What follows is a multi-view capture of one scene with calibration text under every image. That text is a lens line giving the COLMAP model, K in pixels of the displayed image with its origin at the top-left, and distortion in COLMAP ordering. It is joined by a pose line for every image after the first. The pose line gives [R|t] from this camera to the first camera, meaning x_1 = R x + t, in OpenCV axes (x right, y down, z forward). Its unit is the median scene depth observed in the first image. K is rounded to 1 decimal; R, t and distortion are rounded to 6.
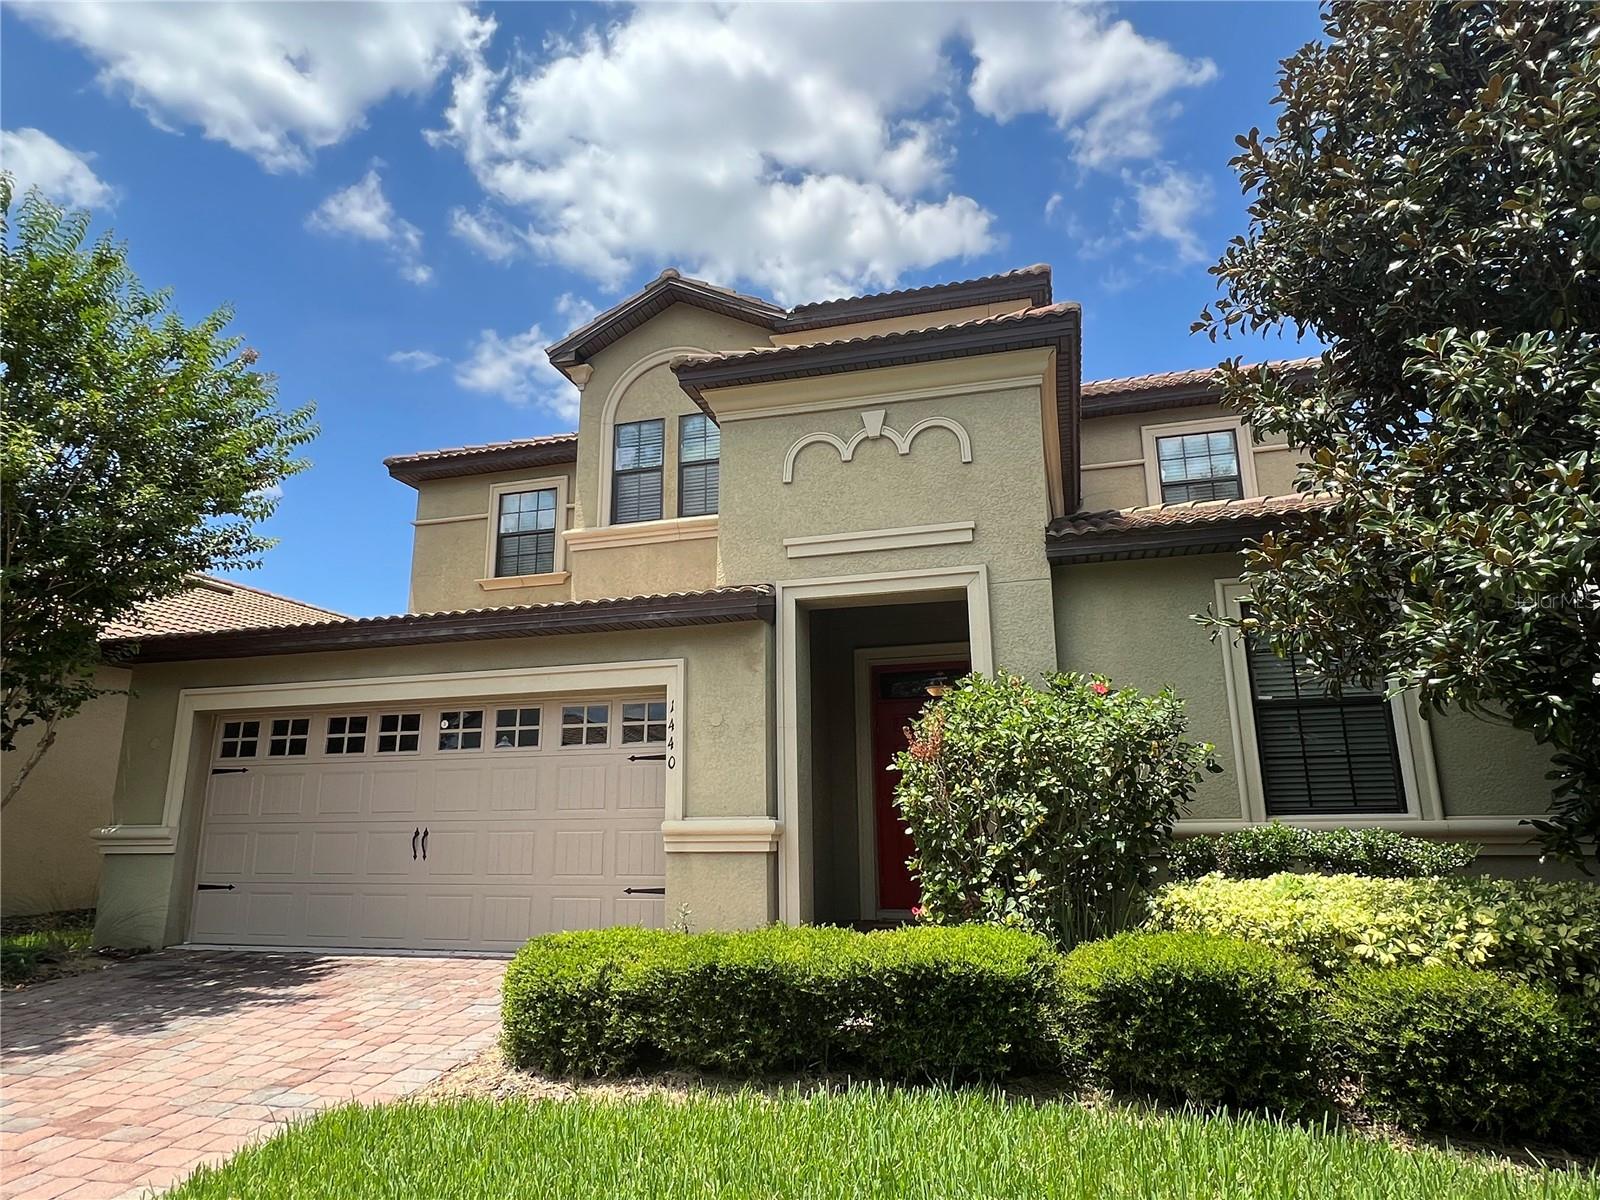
lens RADIAL K [[964.3, 0, 802.4], [0, 964.3, 592.4], [0, 0, 1]] dist [0.005812, -0.001168]
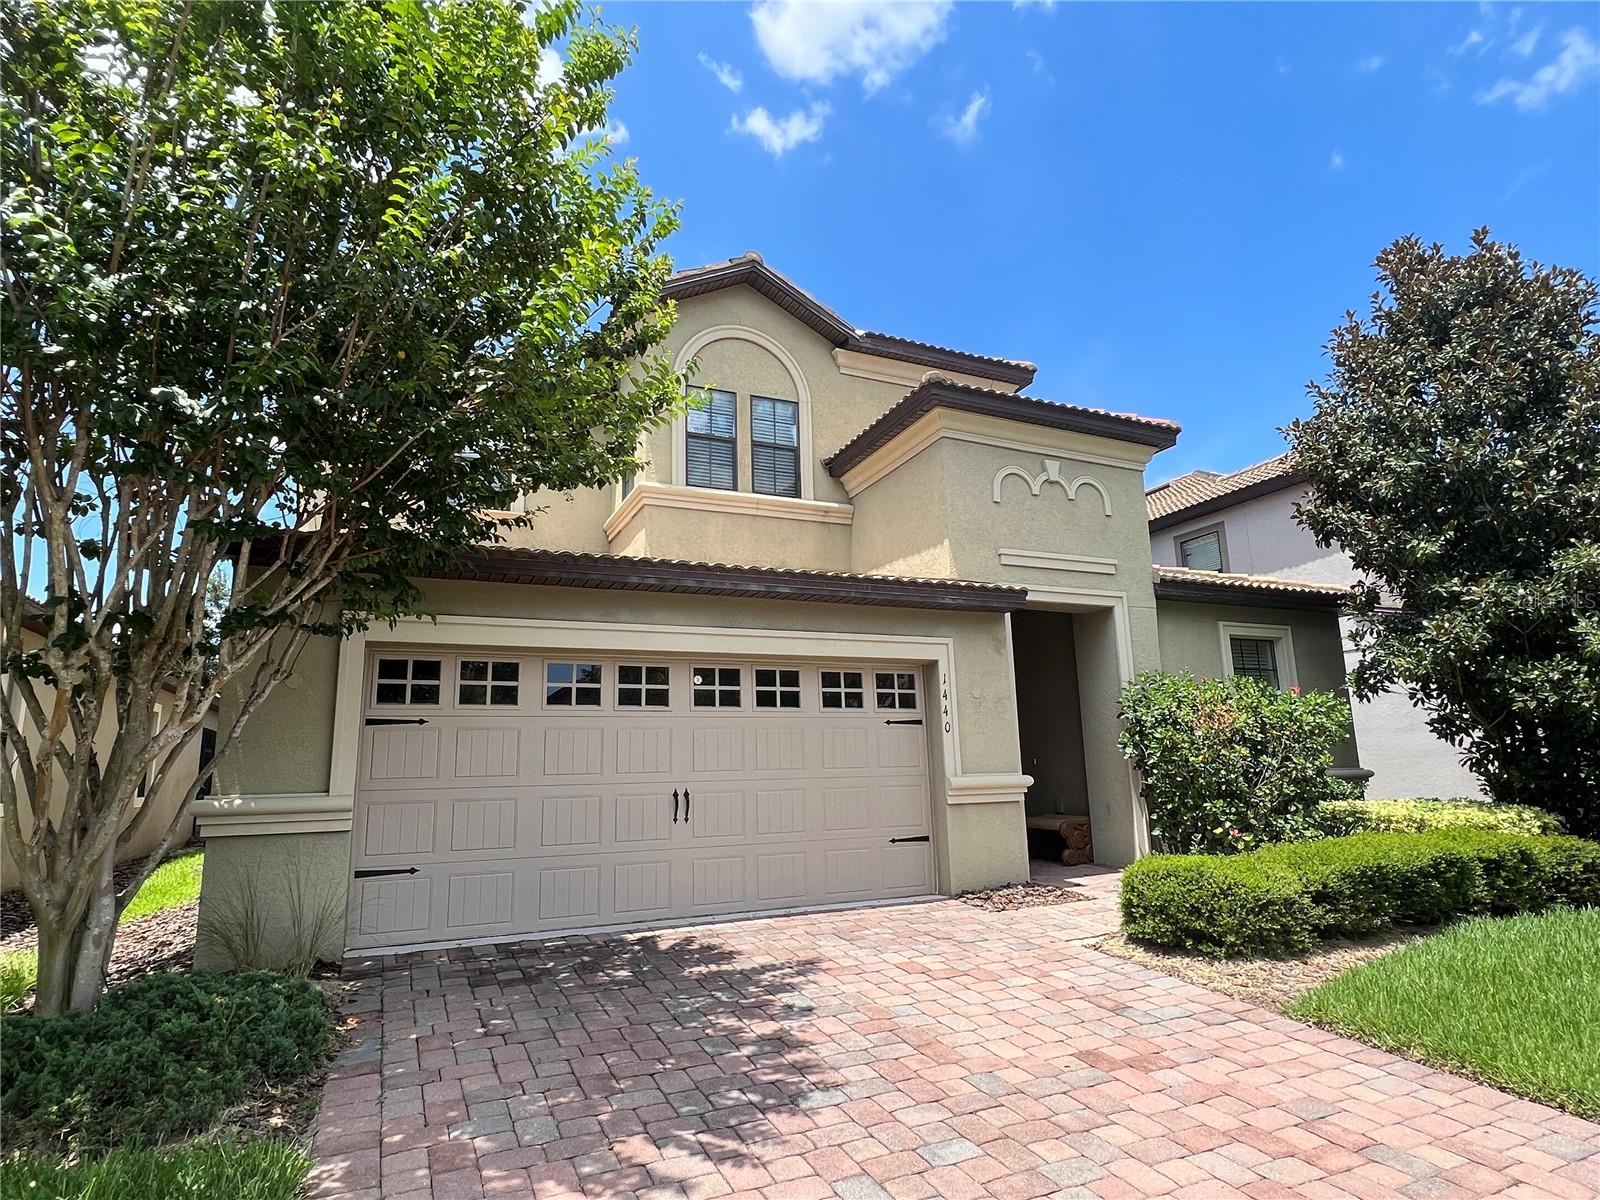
lens RADIAL K [[904.2, 0, 809.4], [0, 904.2, 598.0], [0, 0, 1]] dist [0.011019, -0.000945]
pose [[0.750825, 0.120656, 0.649387, -0.886129], [-0.133387, 0.990615, -0.029834, 0.069933], [-0.646892, -0.064219, 0.759873, 0.265049]]
